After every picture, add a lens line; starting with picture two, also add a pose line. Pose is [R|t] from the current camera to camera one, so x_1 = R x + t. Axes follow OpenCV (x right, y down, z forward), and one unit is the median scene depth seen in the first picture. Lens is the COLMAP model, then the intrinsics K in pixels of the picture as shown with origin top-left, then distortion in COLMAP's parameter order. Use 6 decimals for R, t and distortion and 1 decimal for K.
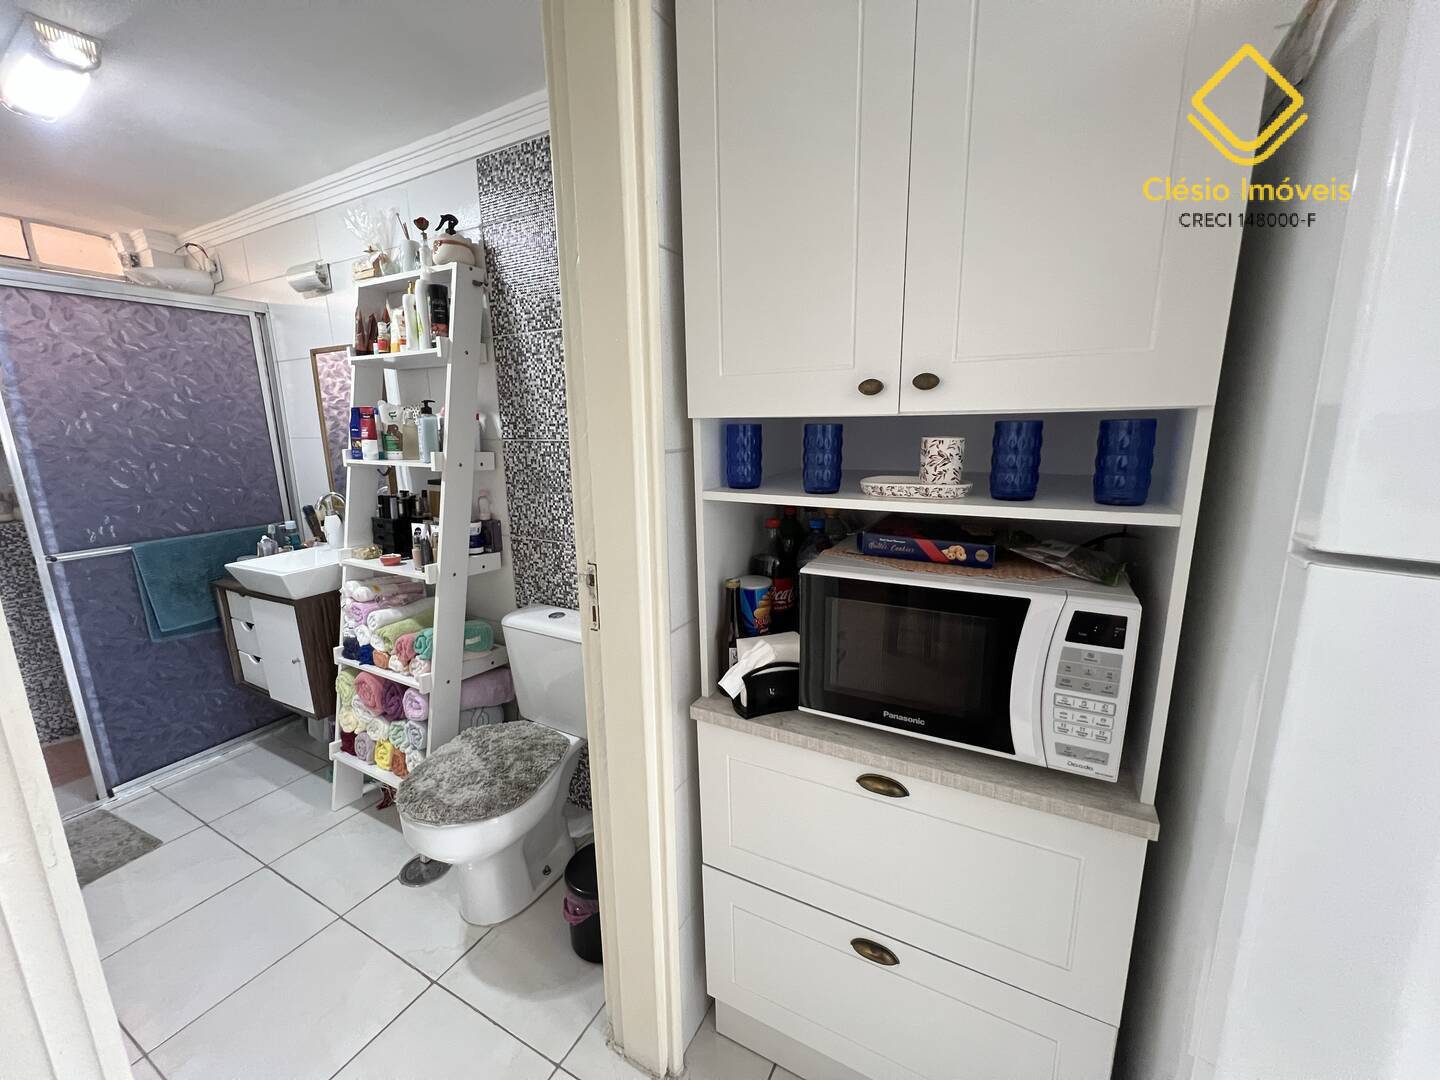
lens RADIAL K [[577.3, 0, 721.6], [0, 577.3, 541.8], [0, 0, 1]] dist [-0.000067, 0.000079]
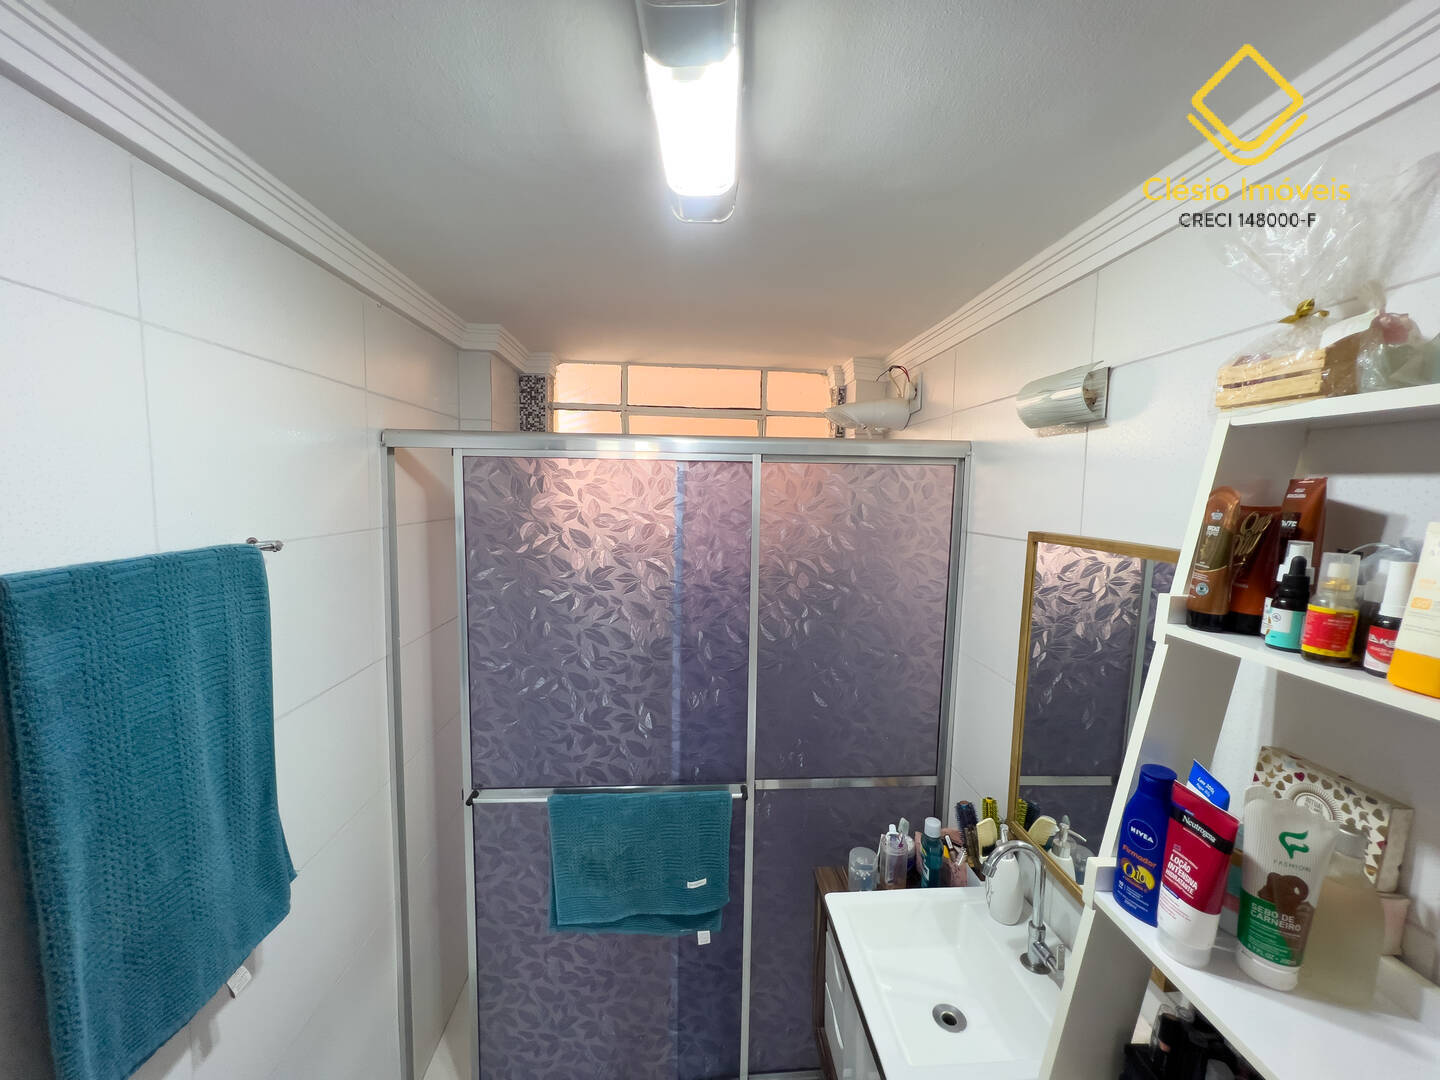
lens RADIAL K [[577.4, 0, 722.2], [0, 577.4, 541.6], [0, 0, 1]] dist [-0.000062, -0.000042]
pose [[0.531809, 0.099618, -0.840985, -0.505667], [-0.197257, 0.980314, -0.008616, -0.318446], [0.823571, 0.170472, 0.540990, 0.589292]]
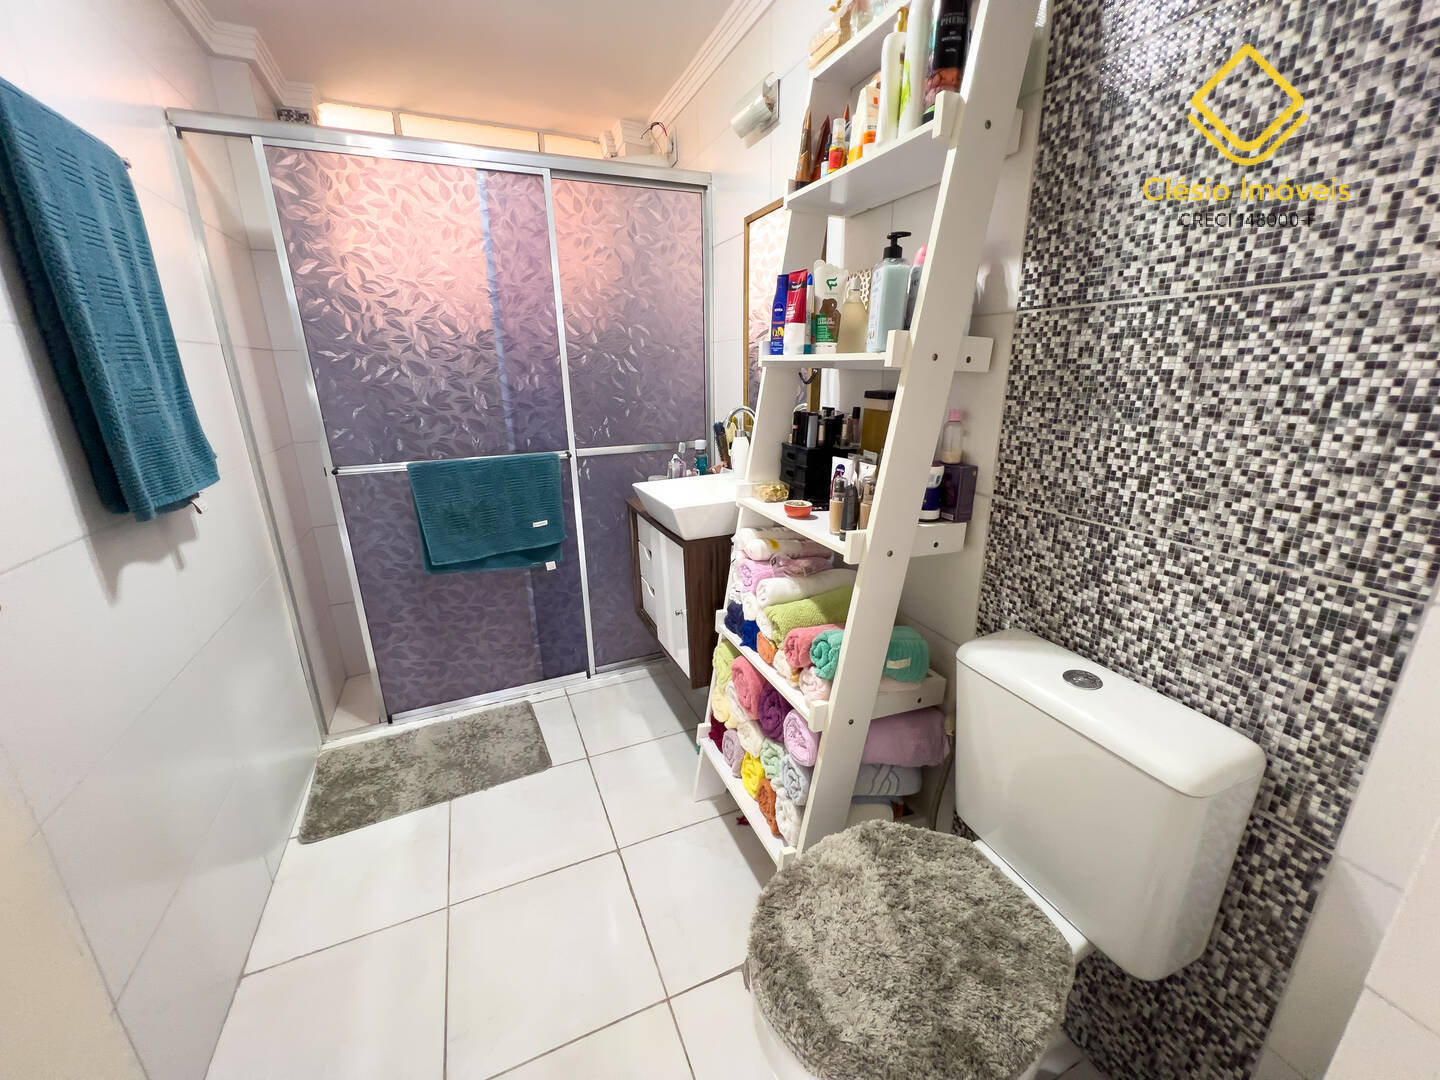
lens RADIAL K [[577.4, 0, 722.2], [0, 577.4, 541.6], [0, 0, 1]] dist [-0.000062, -0.000042]
pose [[0.789984, 0.181241, -0.585728, -0.247380], [-0.121545, 0.982645, 0.140129, -0.014642], [0.600960, -0.039507, 0.798302, 0.418392]]
